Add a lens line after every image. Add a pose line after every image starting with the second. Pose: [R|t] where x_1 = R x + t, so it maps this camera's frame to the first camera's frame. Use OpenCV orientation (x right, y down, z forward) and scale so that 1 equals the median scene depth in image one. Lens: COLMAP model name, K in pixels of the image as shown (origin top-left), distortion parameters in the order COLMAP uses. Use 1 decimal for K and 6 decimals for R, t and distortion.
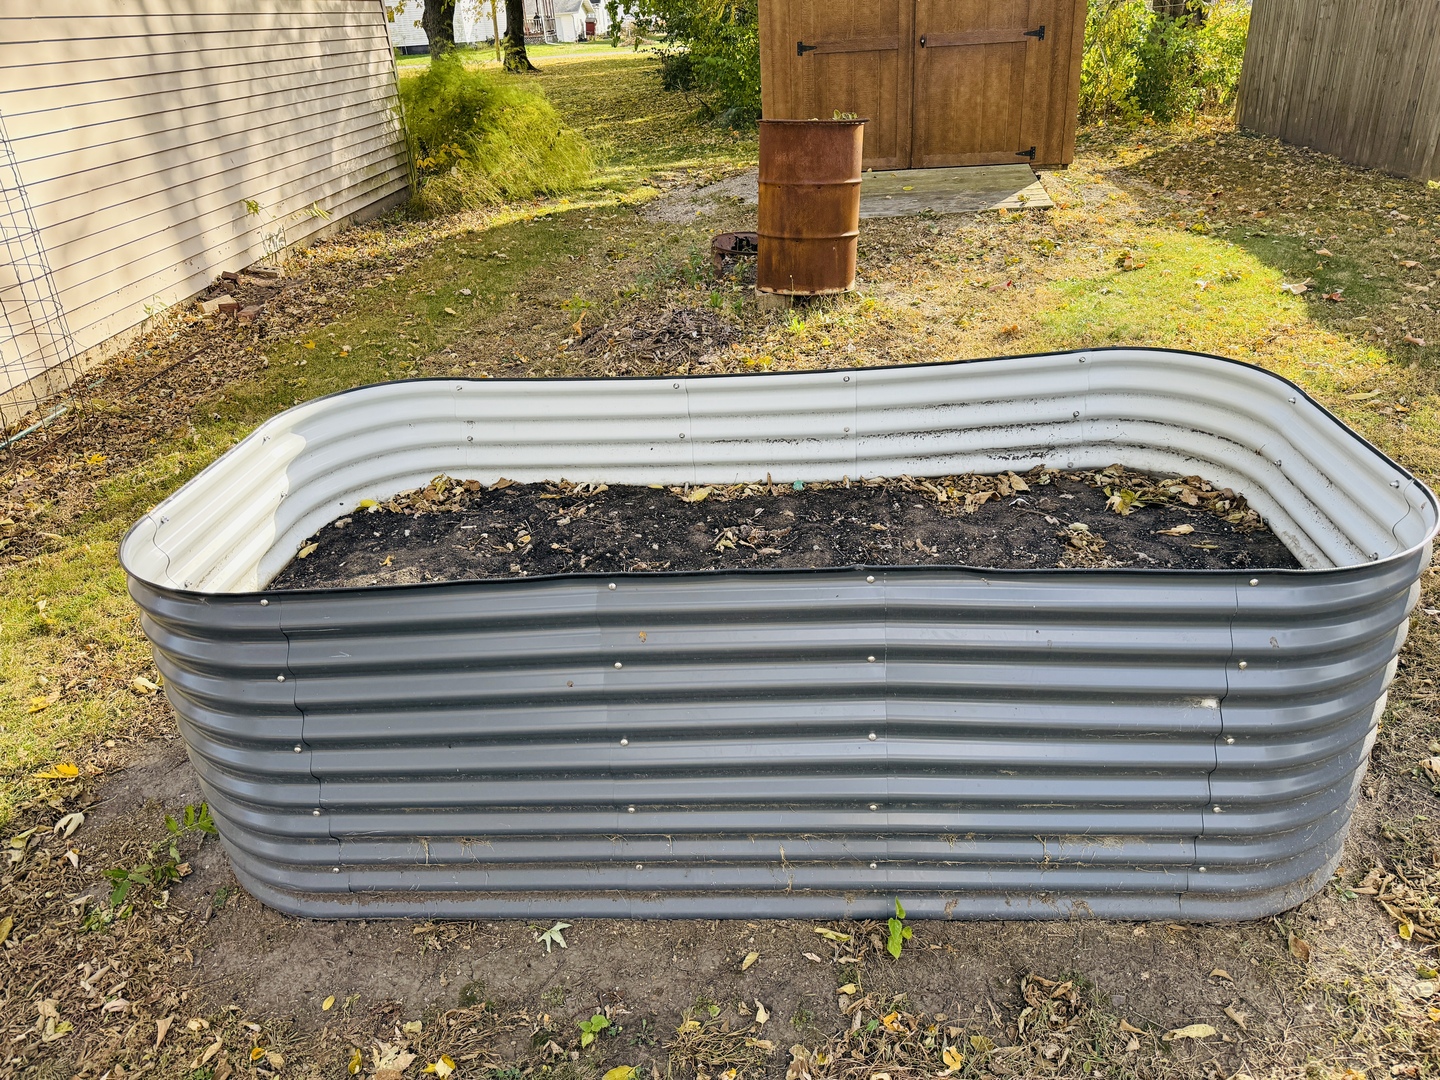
lens RADIAL K [[998.8, 0, 720.0], [0, 998.8, 540.0], [0, 0, 1]] dist [0.008291, 0.000675]
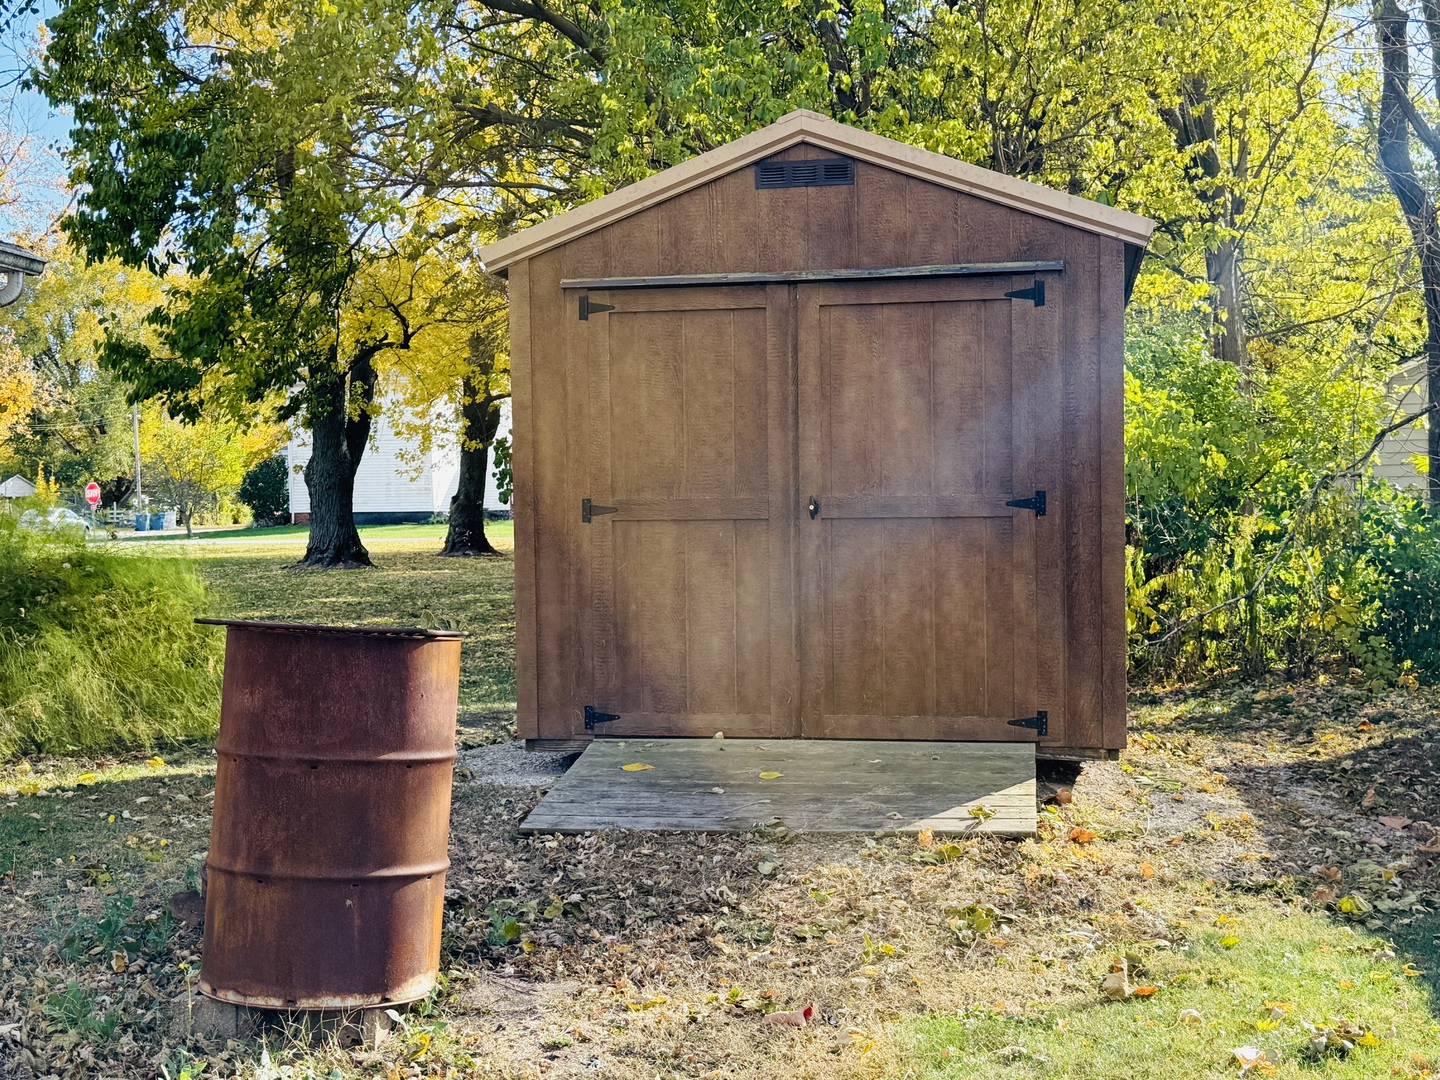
lens RADIAL K [[1731.6, 0, 720.0], [0, 1731.6, 540.0], [0, 0, 1]] dist [0.080493, 0.002891]
pose [[0.992528, 0.045970, -0.113024, 0.256186], [-0.091045, 0.895716, -0.435206, -0.087456], [0.081231, 0.442244, 0.893208, 0.200101]]
